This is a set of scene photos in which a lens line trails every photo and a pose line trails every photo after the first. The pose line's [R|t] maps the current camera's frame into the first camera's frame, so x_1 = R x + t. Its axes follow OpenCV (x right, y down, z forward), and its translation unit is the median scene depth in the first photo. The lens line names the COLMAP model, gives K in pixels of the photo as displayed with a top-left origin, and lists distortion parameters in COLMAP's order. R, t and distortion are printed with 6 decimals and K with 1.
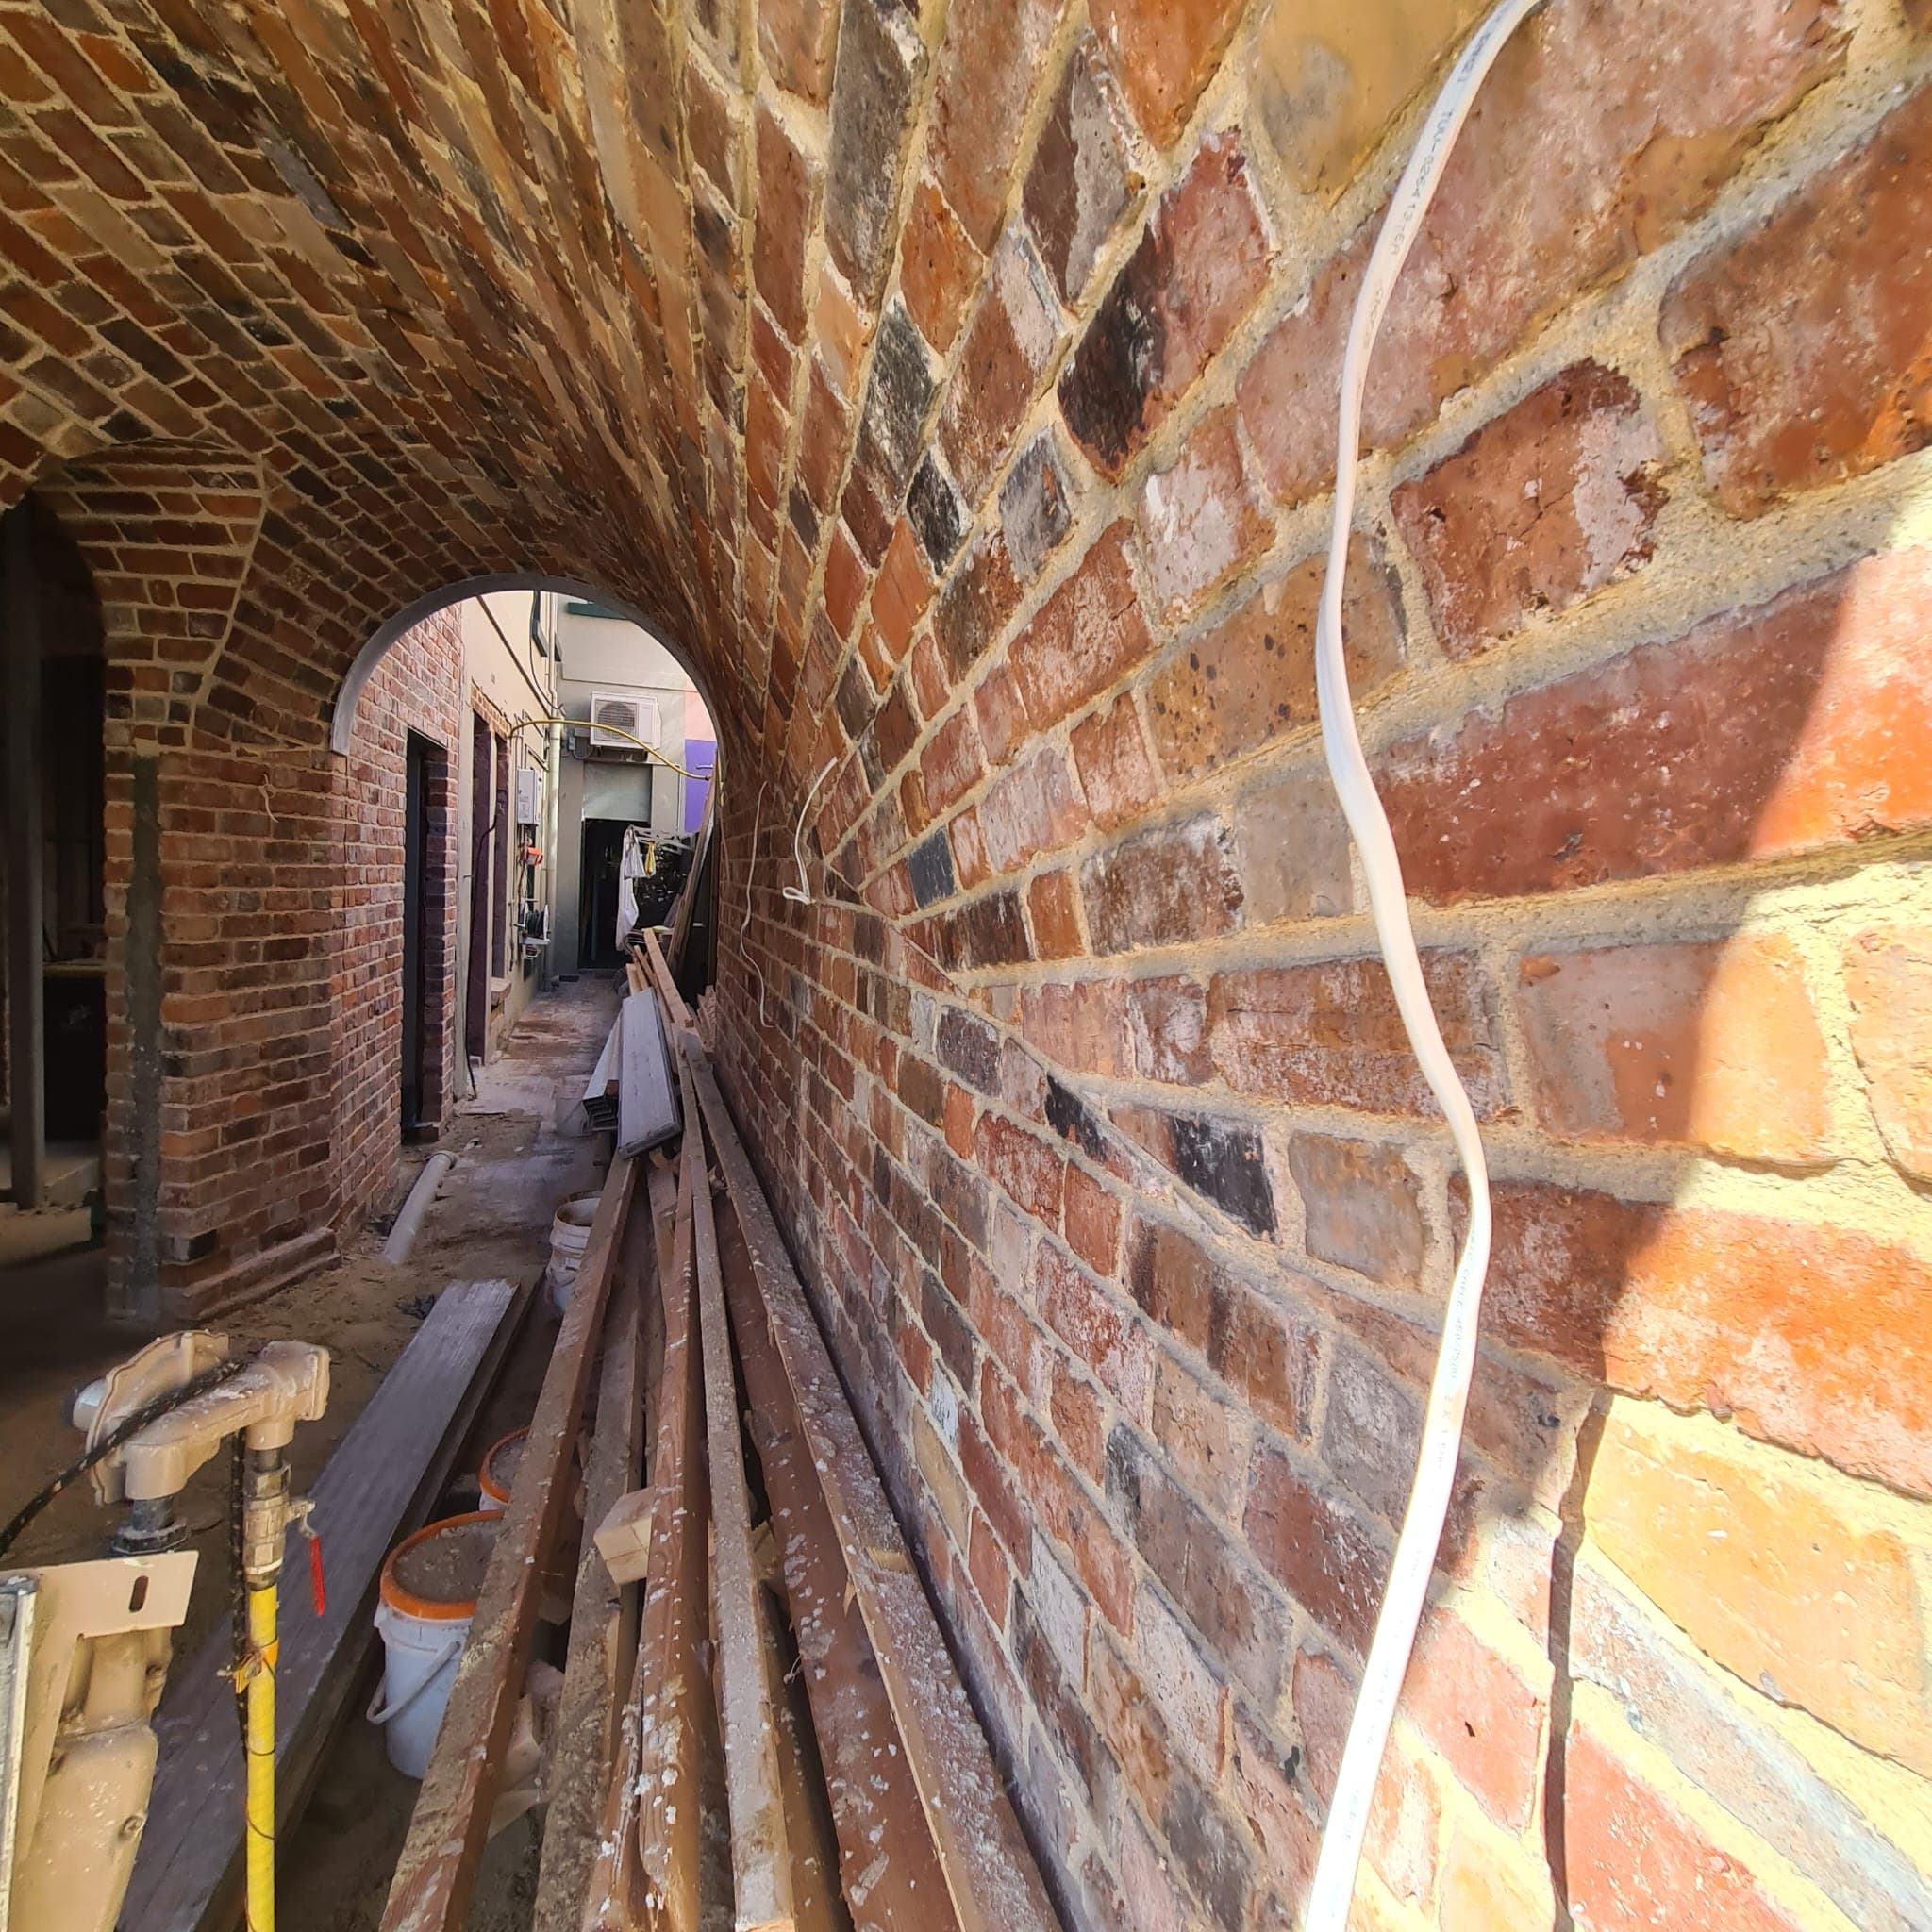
lens RADIAL K [[1049.1, 0, 963.1], [0, 1049.1, 949.5], [0, 0, 1]] dist [0.000158, -0.002299]
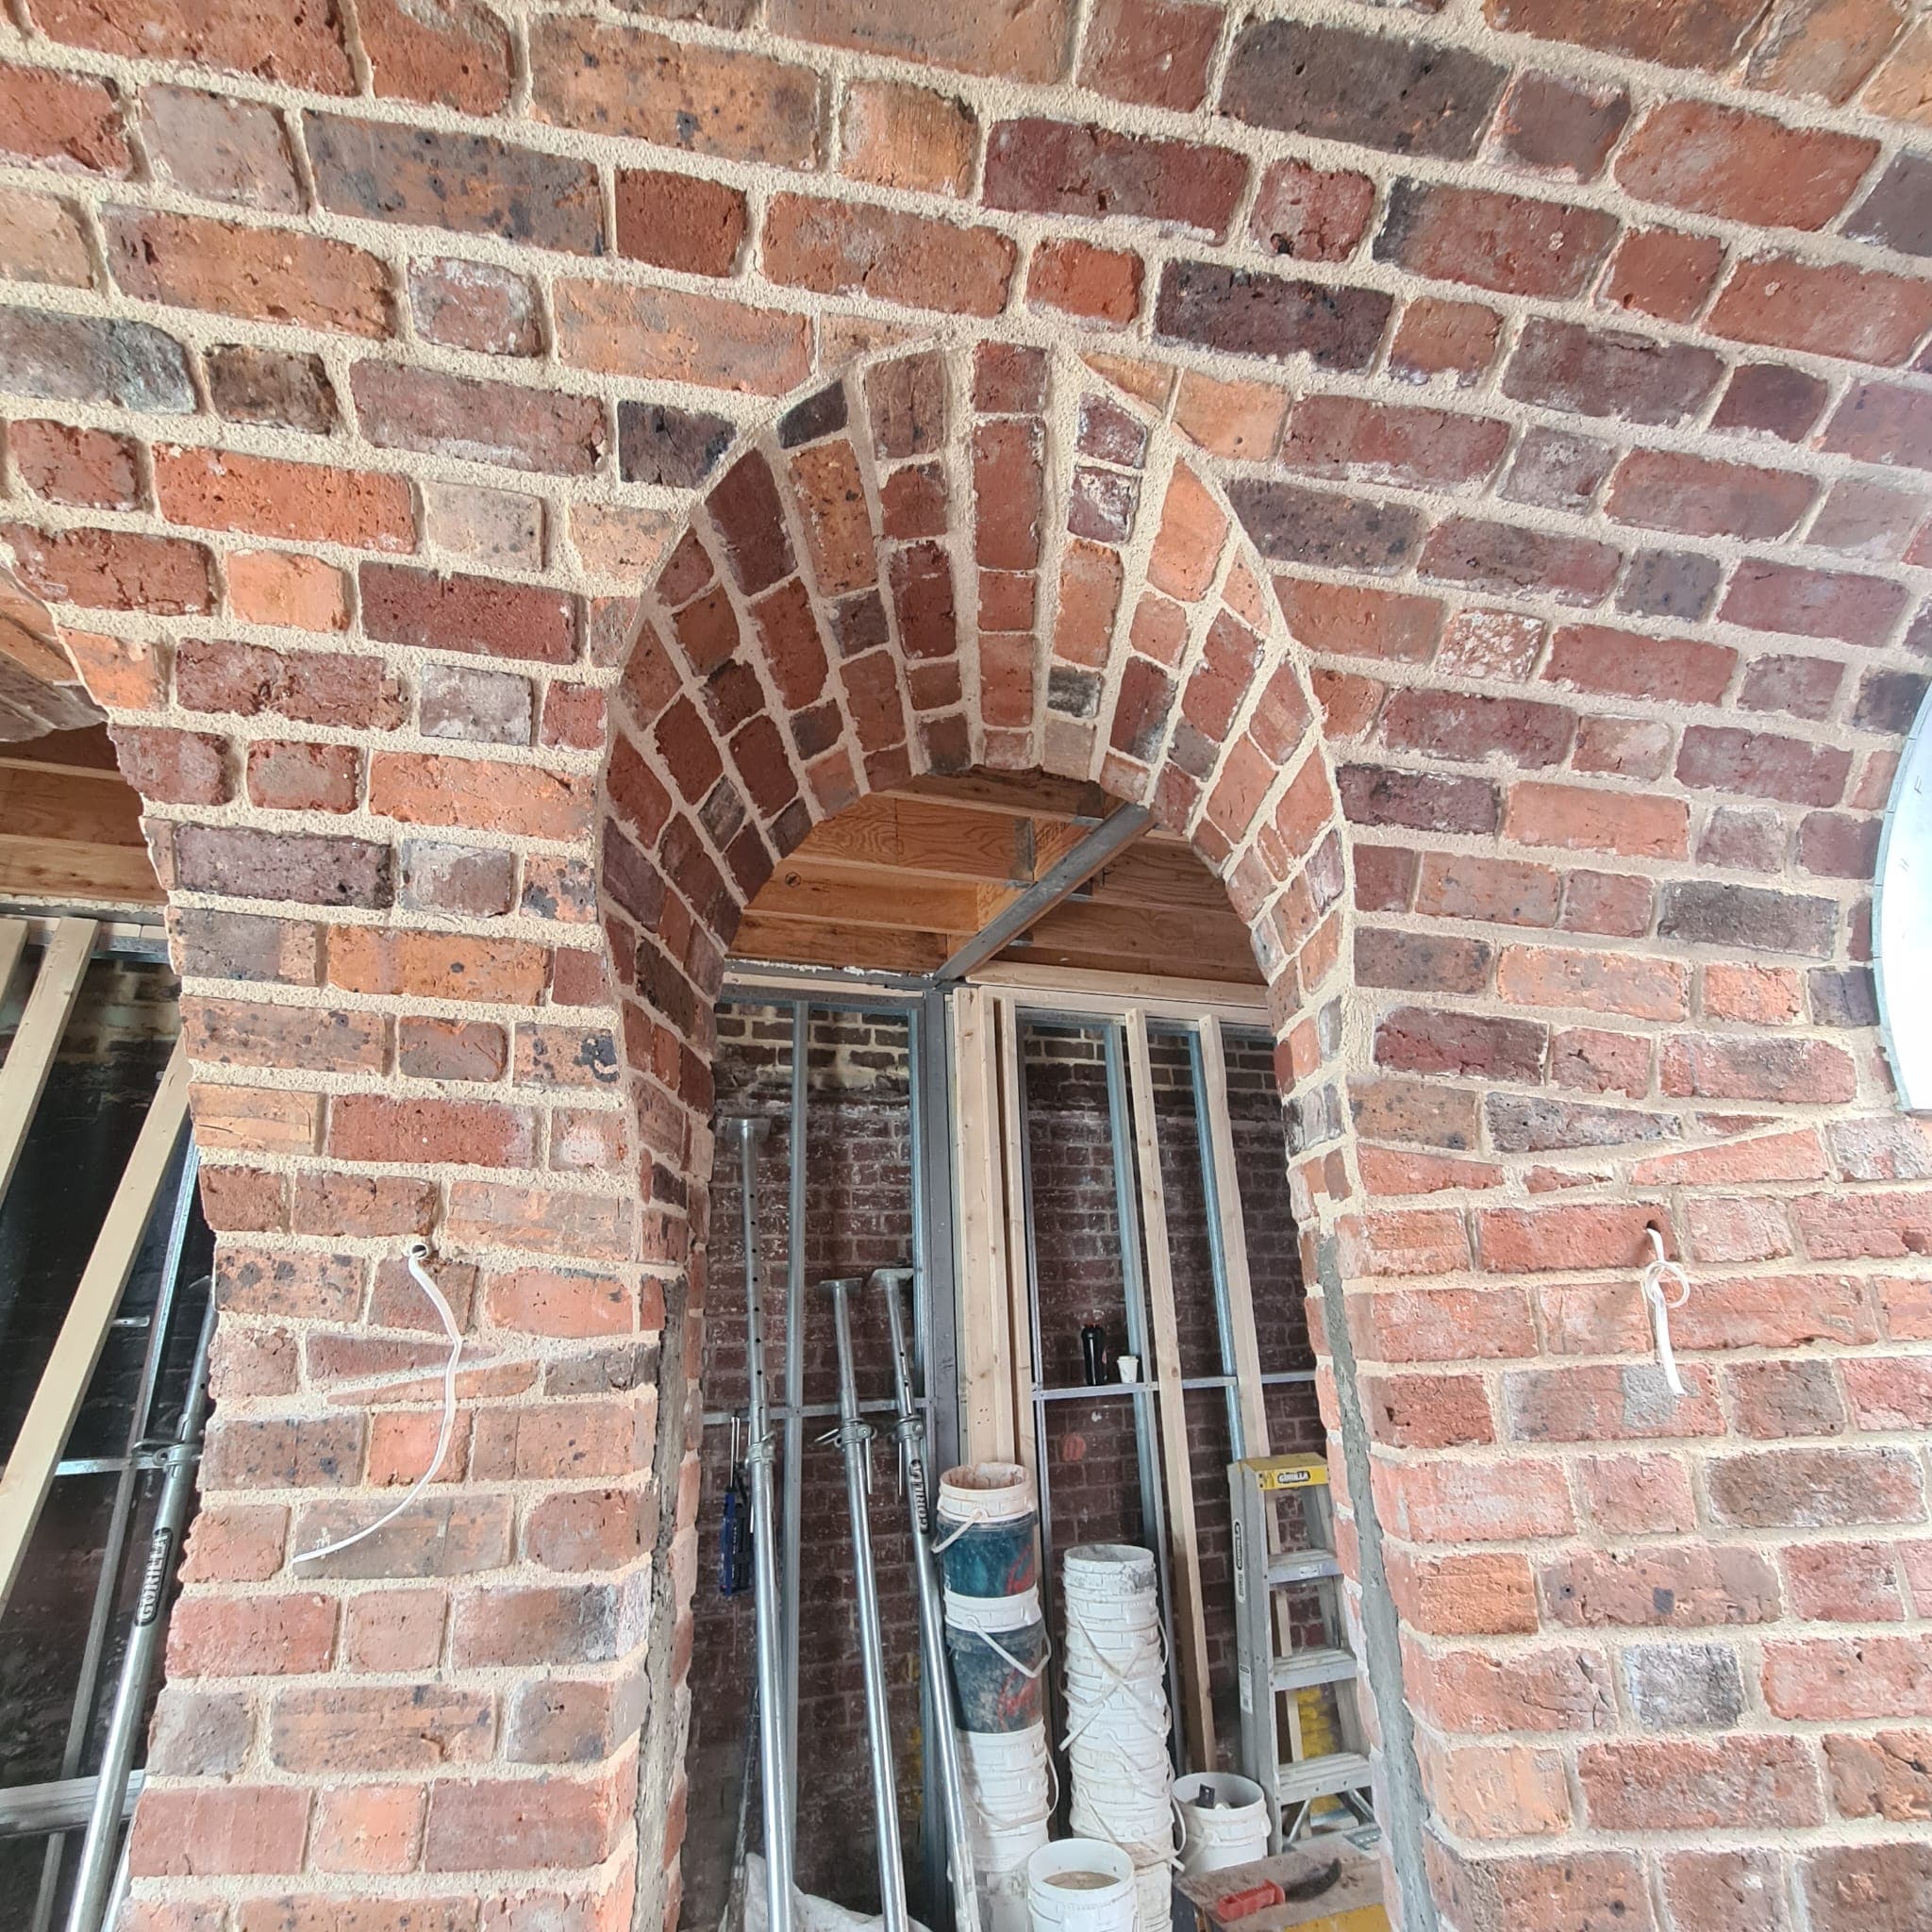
lens RADIAL K [[1049.1, 0, 963.1], [0, 1049.1, 949.5], [0, 0, 1]] dist [0.000158, -0.002299]
pose [[0.054988, -0.372992, -0.926204, -0.341720], [-0.025986, 0.926759, -0.374758, -0.120754], [0.998149, 0.044675, 0.041268, 0.770311]]
